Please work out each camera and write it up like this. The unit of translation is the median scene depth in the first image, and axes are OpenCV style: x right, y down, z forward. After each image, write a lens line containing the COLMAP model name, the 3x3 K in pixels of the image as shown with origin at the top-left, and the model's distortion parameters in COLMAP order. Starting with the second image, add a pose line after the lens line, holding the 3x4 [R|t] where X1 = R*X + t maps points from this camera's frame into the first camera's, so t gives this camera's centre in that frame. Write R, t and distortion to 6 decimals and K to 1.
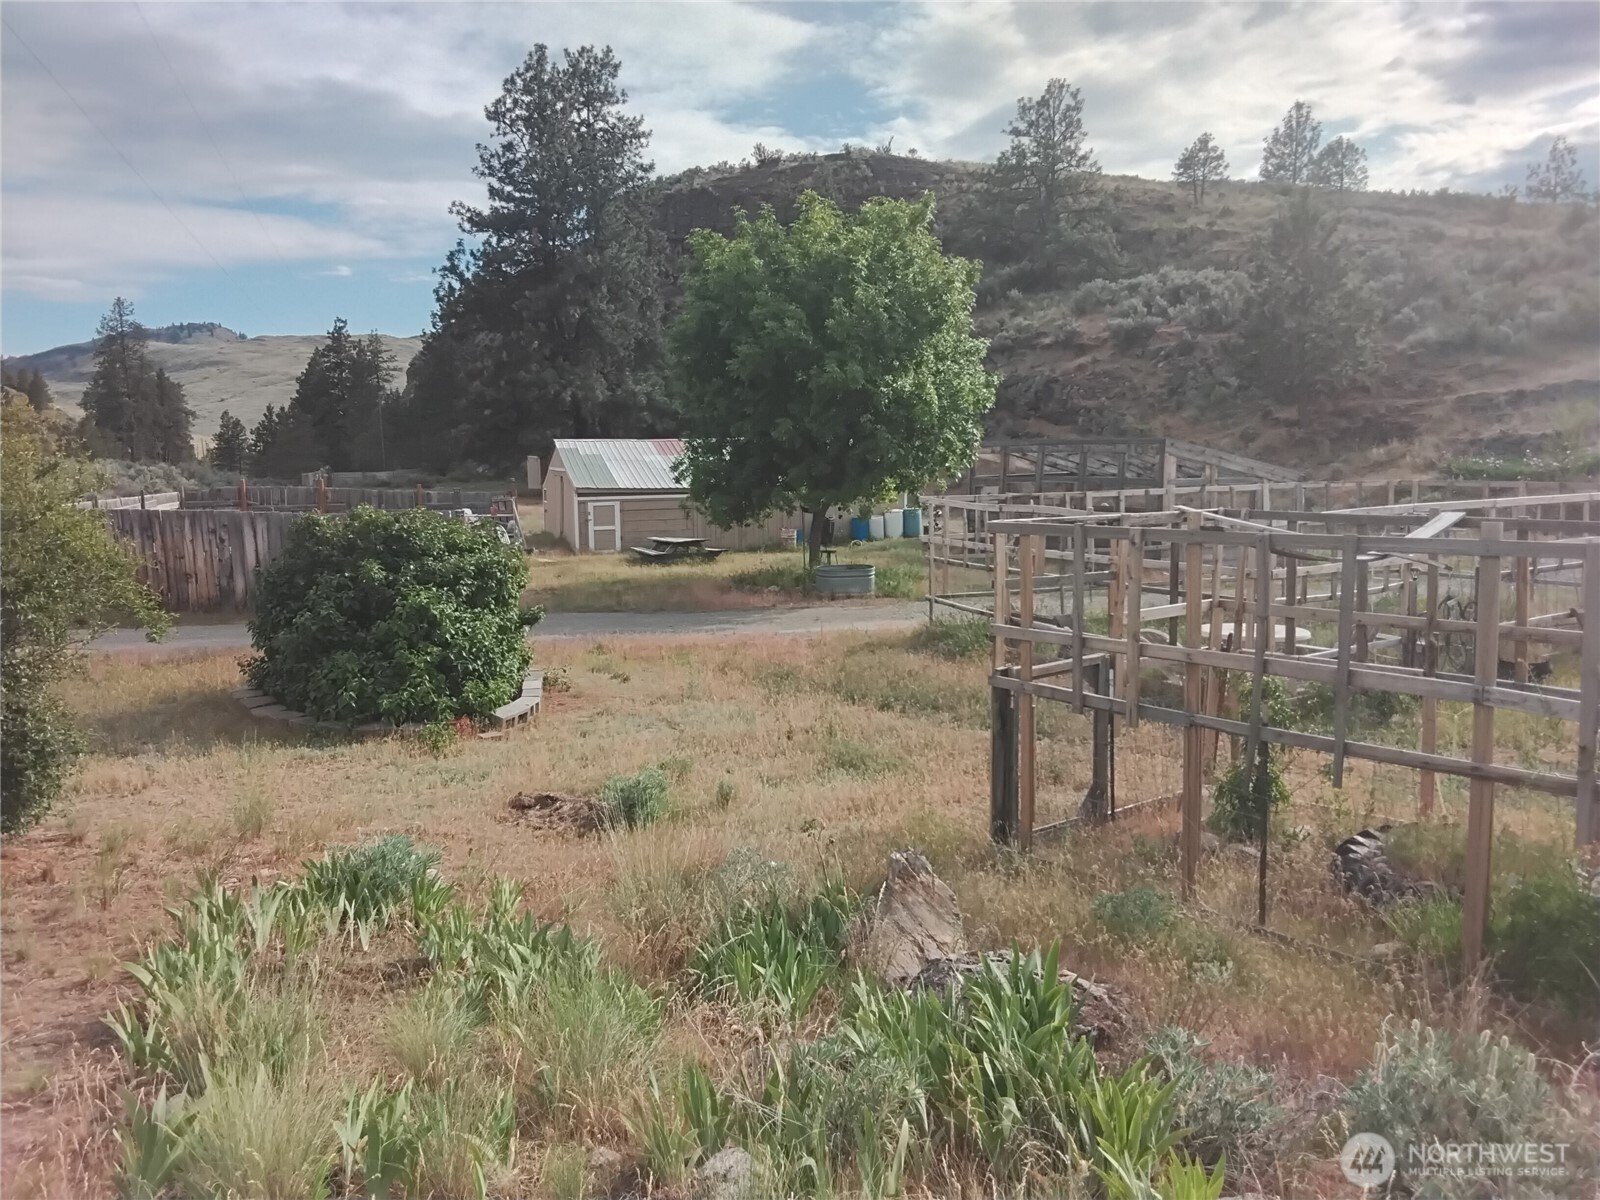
lens RADIAL K [[1216.7, 0, 793.0], [0, 1216.7, 593.1], [0, 0, 1]] dist [0.119153, -0.171053]
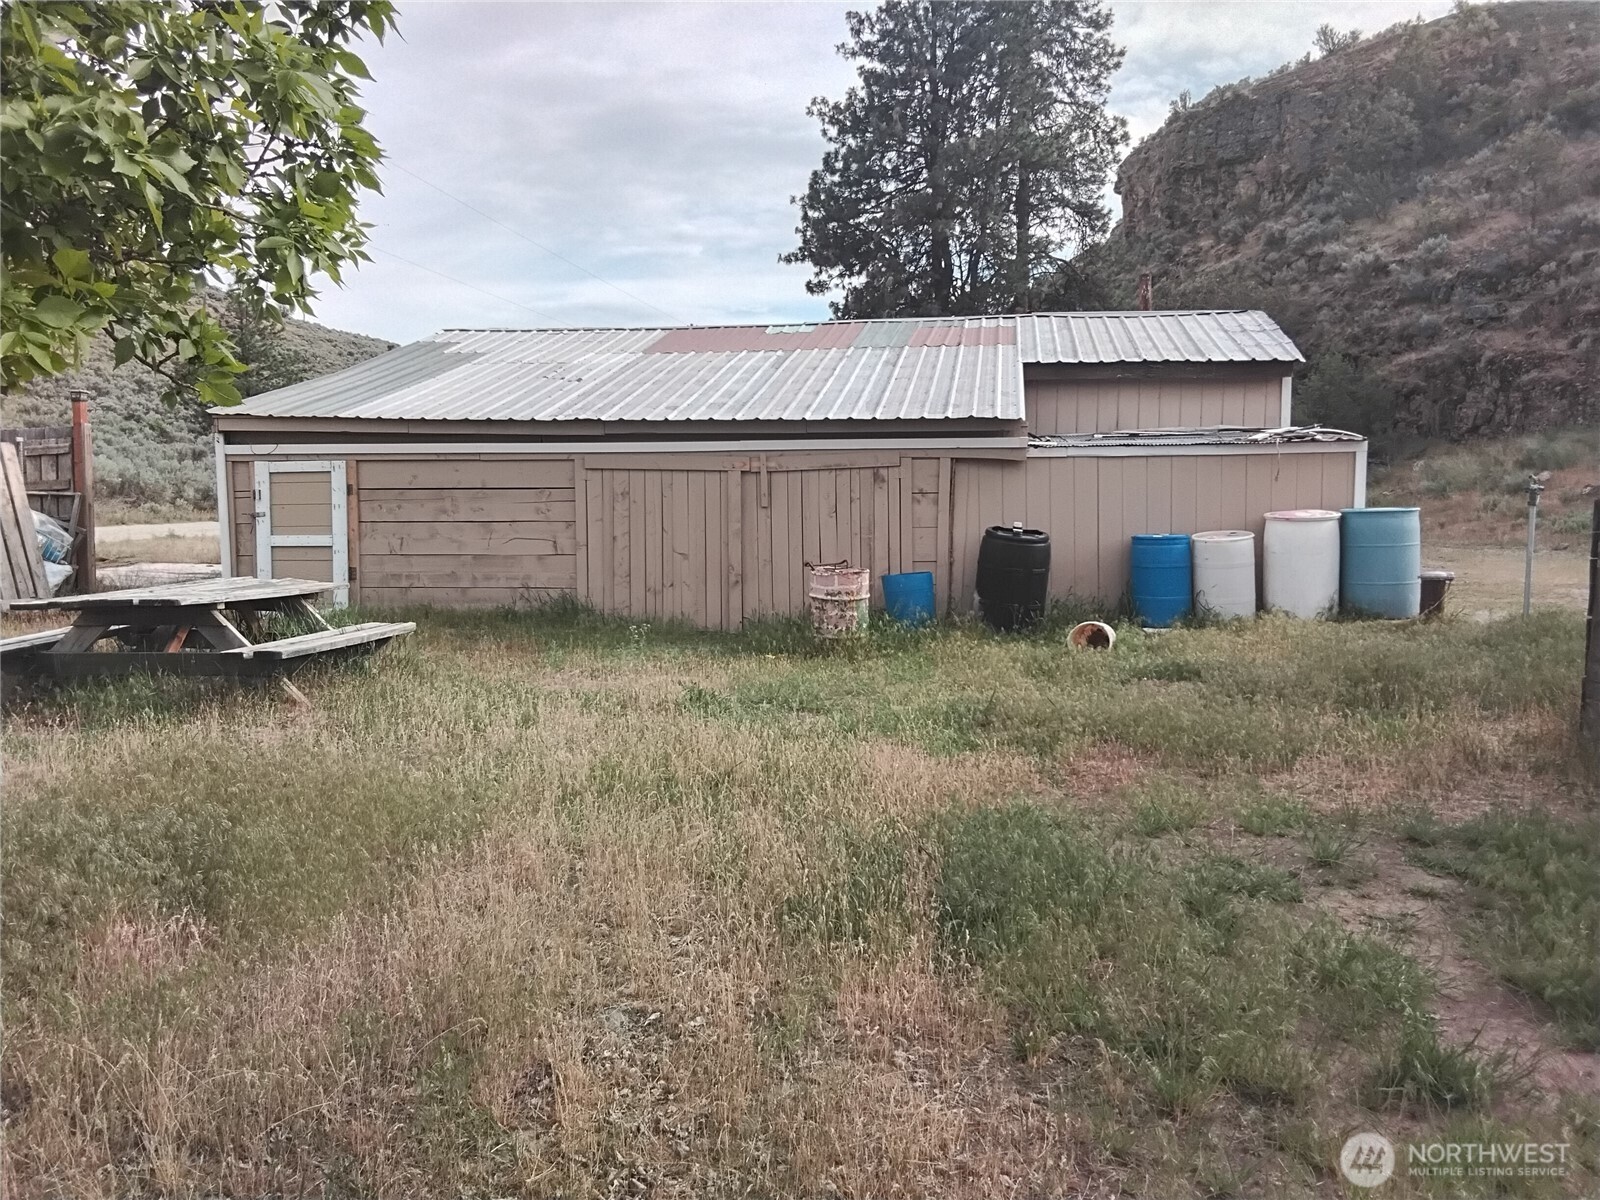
lens RADIAL K [[1216.7, 0, 793.0], [0, 1216.7, 593.1], [0, 0, 1]] dist [0.119153, -0.171053]
pose [[0.893820, 0.052378, -0.445356, 0.051847], [-0.062103, 0.998043, -0.007261, -0.021002], [0.444104, 0.034148, 0.895324, 0.355124]]
